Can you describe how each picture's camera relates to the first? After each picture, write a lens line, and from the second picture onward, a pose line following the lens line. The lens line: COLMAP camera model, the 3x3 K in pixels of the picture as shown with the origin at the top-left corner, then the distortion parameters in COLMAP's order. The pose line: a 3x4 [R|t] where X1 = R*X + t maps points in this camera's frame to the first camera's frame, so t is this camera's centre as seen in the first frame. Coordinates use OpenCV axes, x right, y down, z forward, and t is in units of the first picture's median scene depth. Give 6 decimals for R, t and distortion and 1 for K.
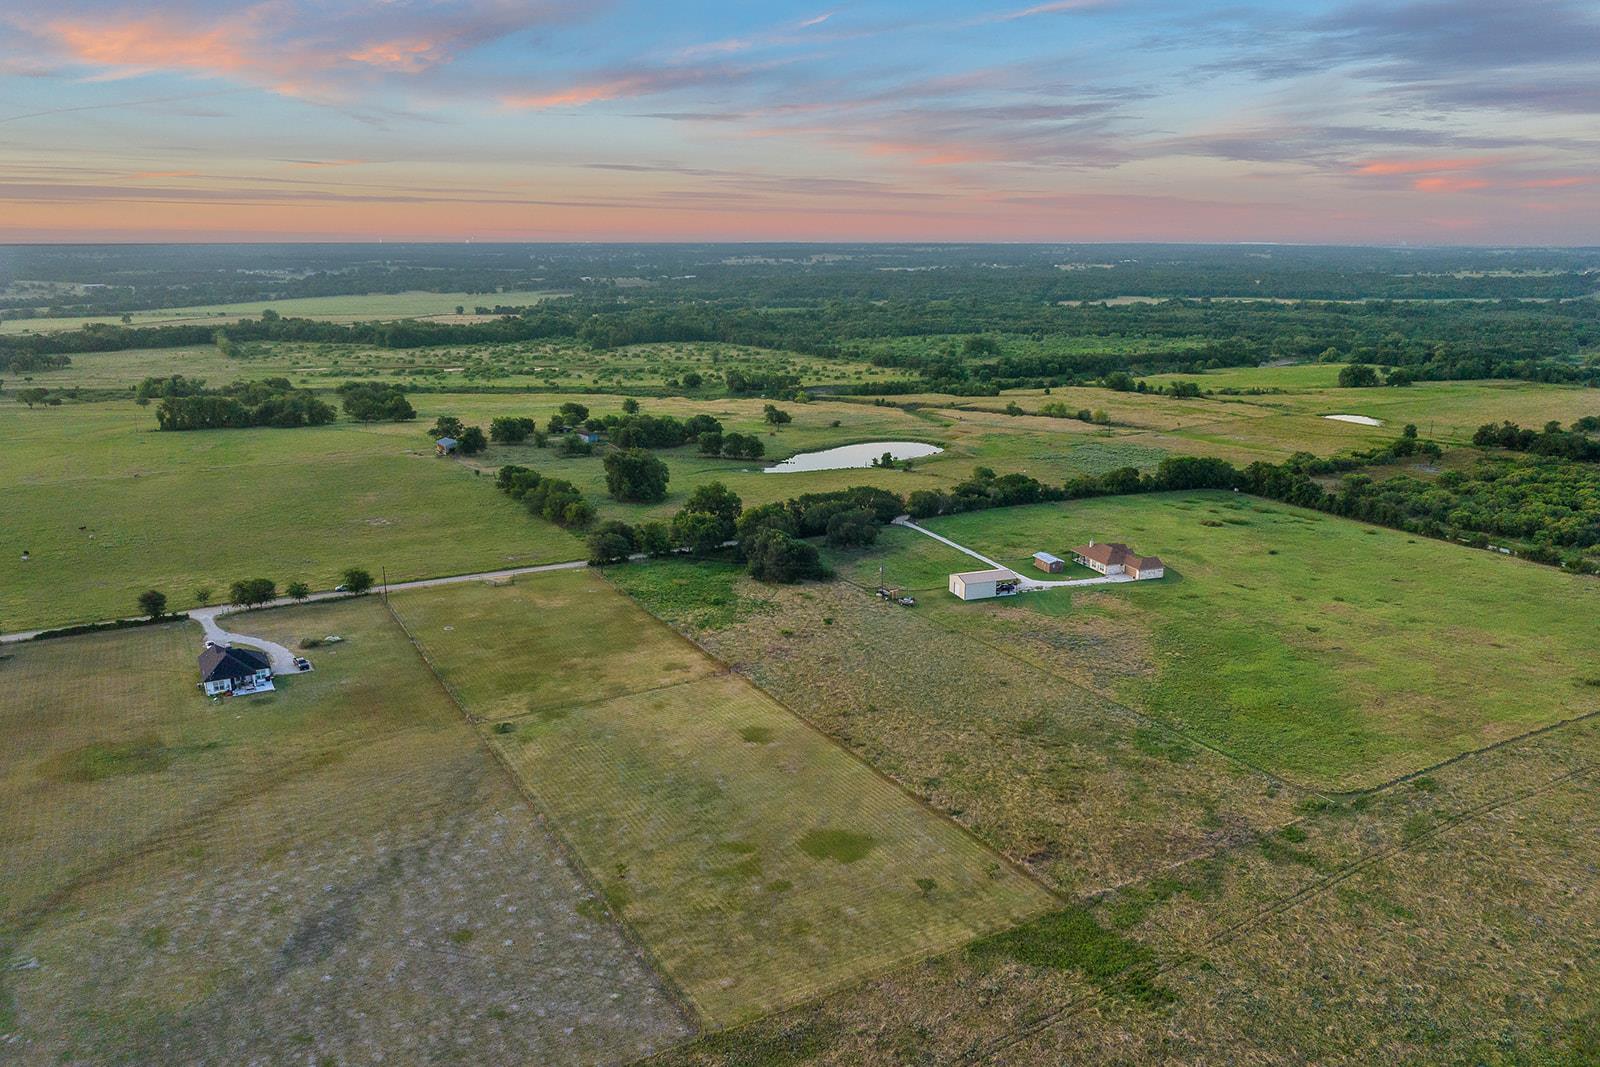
lens RADIAL K [[1180.7, 0, 807.0], [0, 1180.7, 532.2], [0, 0, 1]] dist [-0.034800, -0.005386]
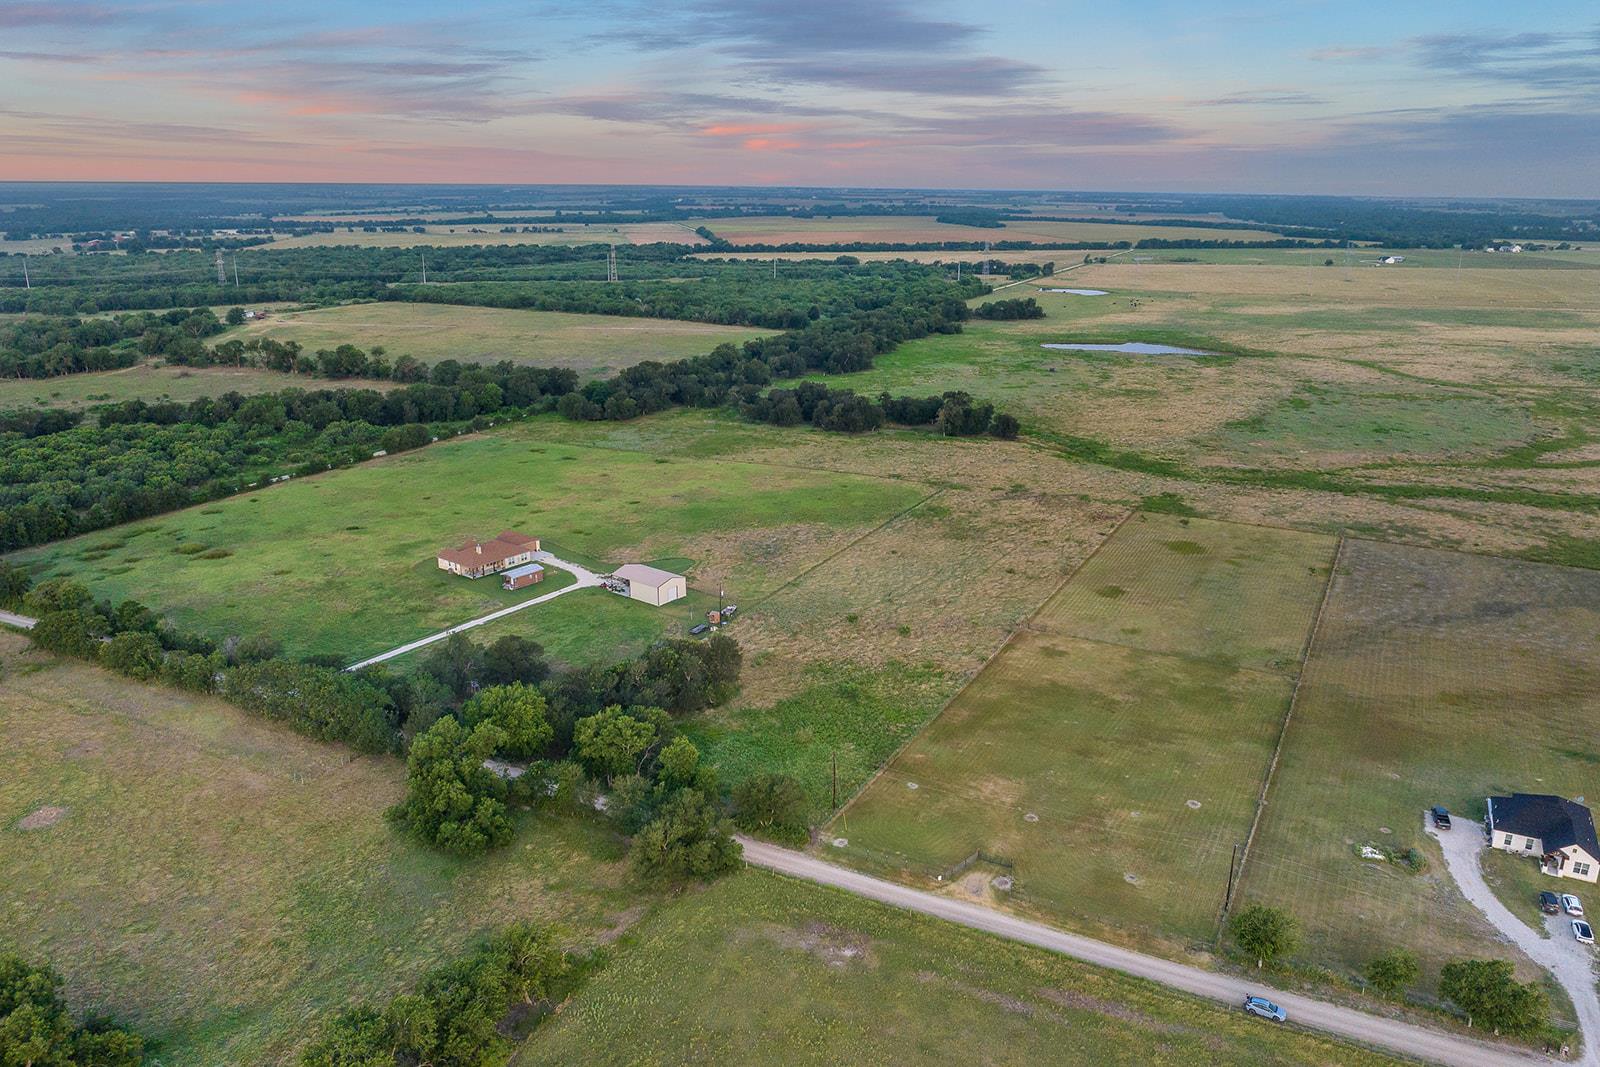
lens RADIAL K [[1175.4, 0, 807.6], [0, 1175.4, 523.7], [0, 0, 1]] dist [-0.038081, -0.001217]
pose [[-0.534477, -0.242798, 0.809557, -0.629013], [0.198931, 0.894800, 0.399699, -0.331677], [-0.821438, 0.374676, -0.429950, 1.298337]]
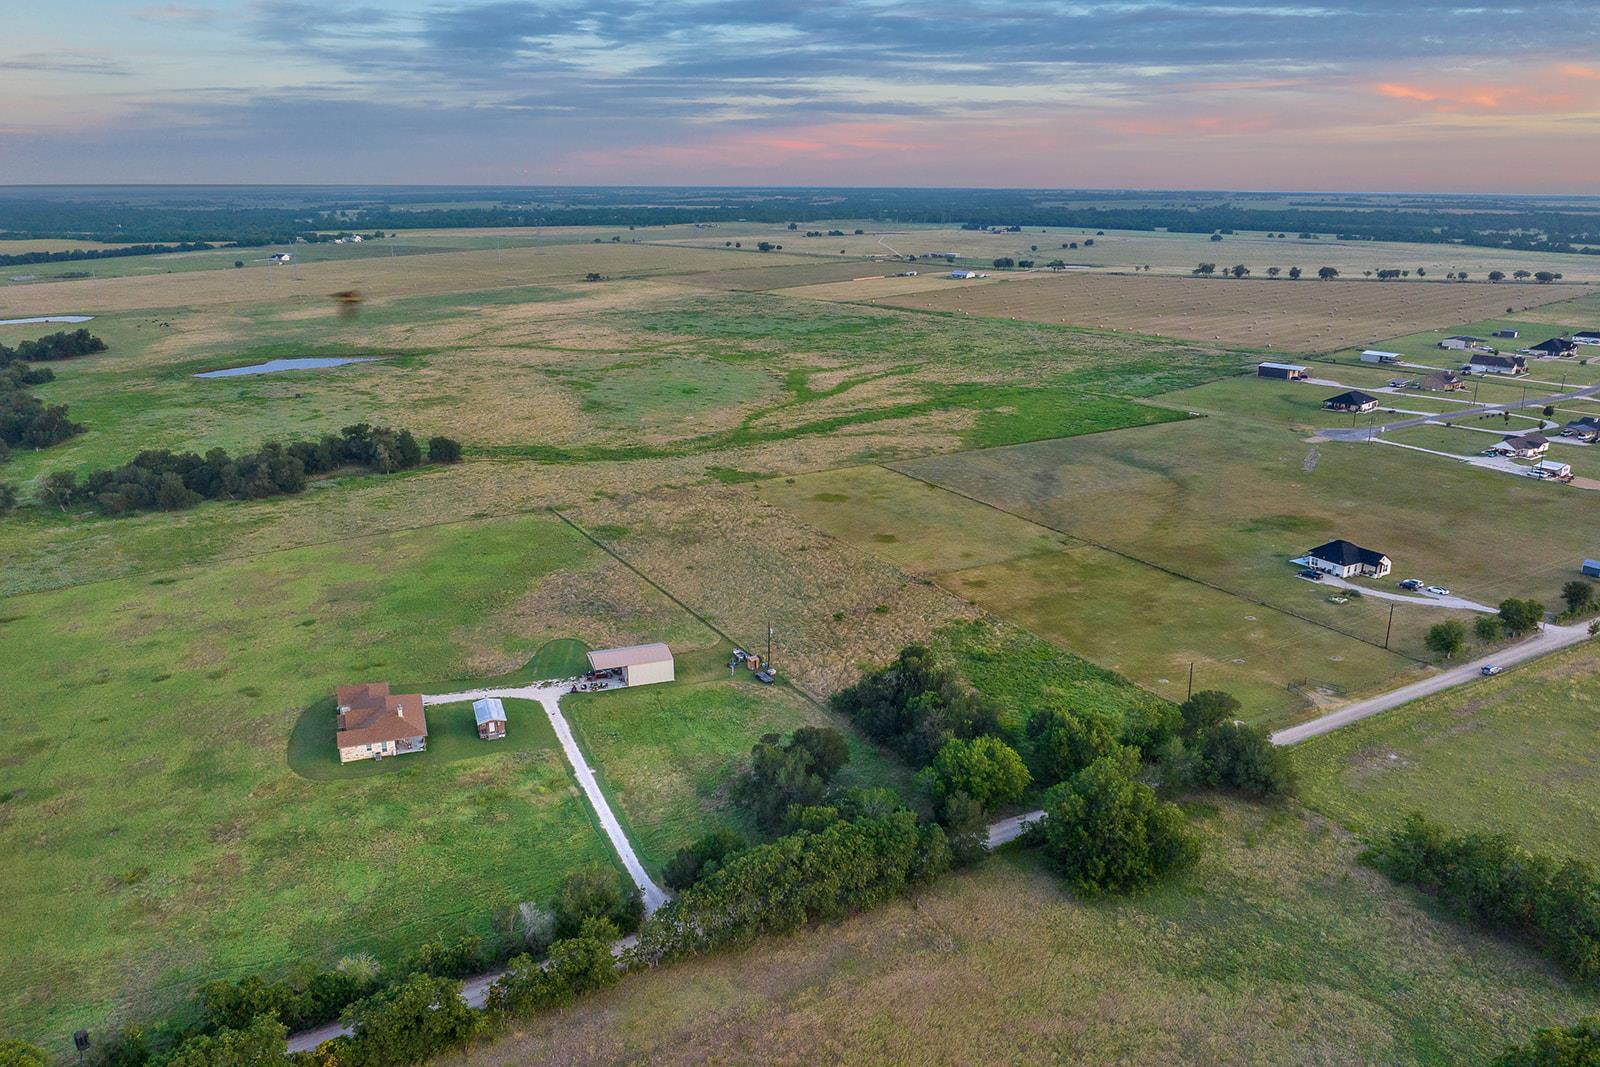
lens RADIAL K [[1210.6, 0, 806.2], [0, 1210.6, 479.4], [0, 0, 1]] dist [-0.035862, -0.003996]
pose [[-0.999998, 0.001756, -0.001170, 0.040830], [0.001001, 0.882971, 0.469426, -0.425947], [0.001857, 0.469424, -0.882971, 1.659640]]
